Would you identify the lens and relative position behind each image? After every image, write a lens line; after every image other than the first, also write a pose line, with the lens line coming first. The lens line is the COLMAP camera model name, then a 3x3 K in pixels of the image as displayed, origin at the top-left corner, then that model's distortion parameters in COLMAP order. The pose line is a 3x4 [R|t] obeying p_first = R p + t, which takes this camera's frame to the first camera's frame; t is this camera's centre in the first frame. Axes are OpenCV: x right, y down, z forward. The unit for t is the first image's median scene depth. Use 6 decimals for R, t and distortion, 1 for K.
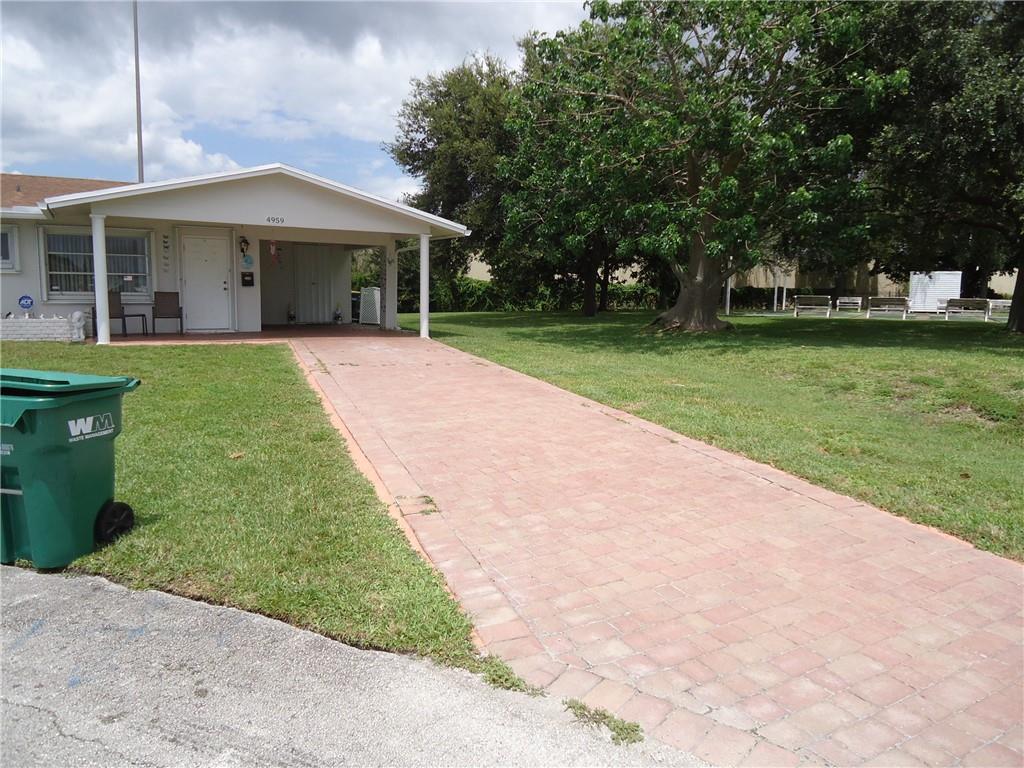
lens RADIAL K [[749.8, 0, 510.6], [0, 749.8, 378.2], [0, 0, 1]] dist [0.000246, 0.000128]
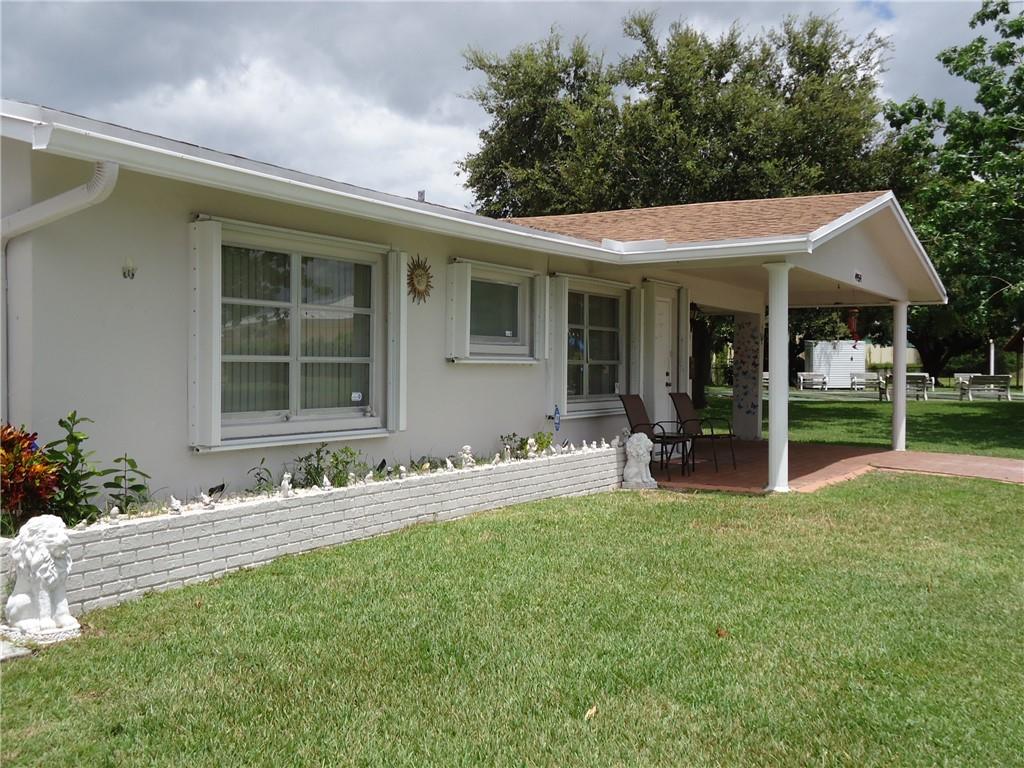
lens RADIAL K [[1058.0, 0, 509.1], [0, 1058.0, 380.7], [0, 0, 1]] dist [0.071514, 0.000000]
pose [[0.862790, -0.017368, 0.505264, -1.134815], [0.068706, 0.994166, -0.083149, -0.075203], [-0.500872, 0.106455, 0.858950, 0.417321]]
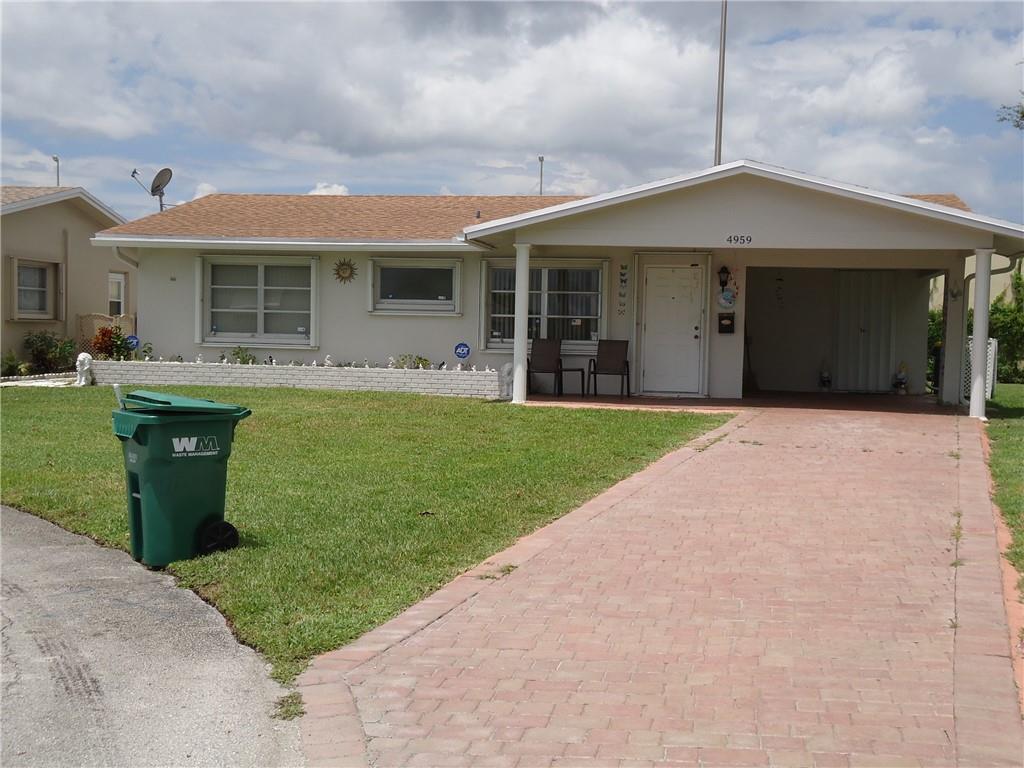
lens RADIAL K [[1283.0, 0, 512.4], [0, 1283.0, 392.8], [0, 0, 1]] dist [0.099310, 0.000000]
pose [[0.773705, 0.033563, -0.632656, 0.322902], [-0.084499, 0.995141, -0.050545, 0.013344], [0.627886, 0.092566, 0.772781, -0.064466]]
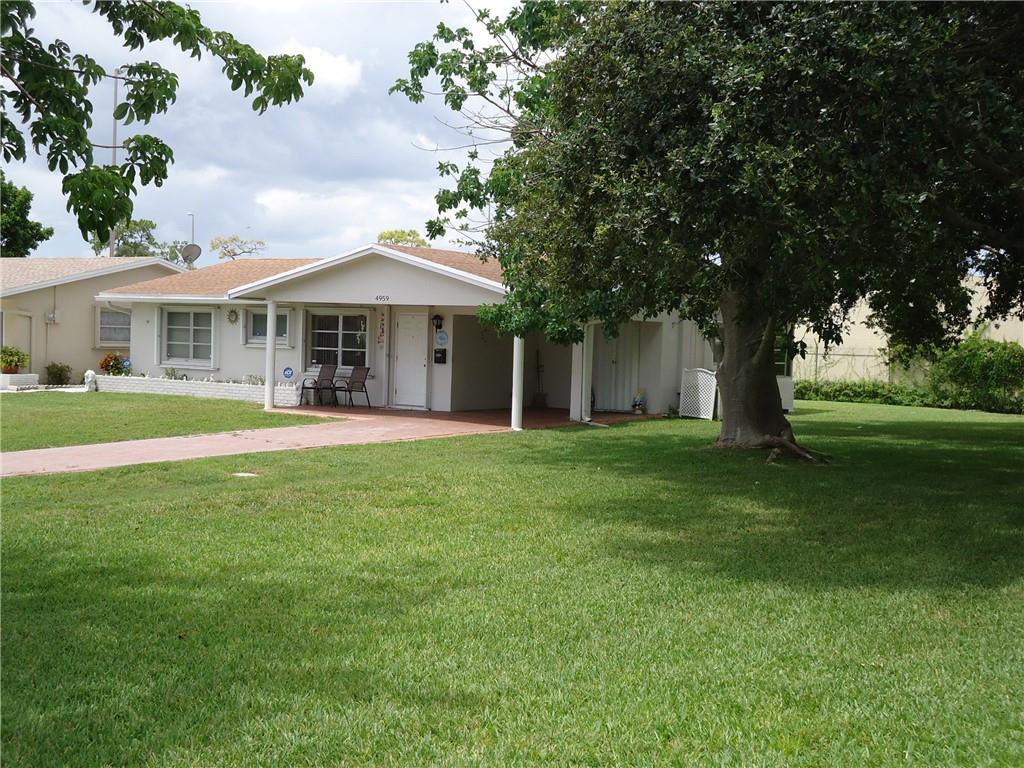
lens RADIAL K [[1283.0, 0, 512.1], [0, 1283.0, 382.3], [0, 0, 1]] dist [0.099310, 0.000000]
pose [[0.452816, 0.031649, -0.891042, 1.430866], [-0.127637, 0.991378, -0.029651, -0.077471], [0.882421, 0.127157, 0.452951, 0.429289]]
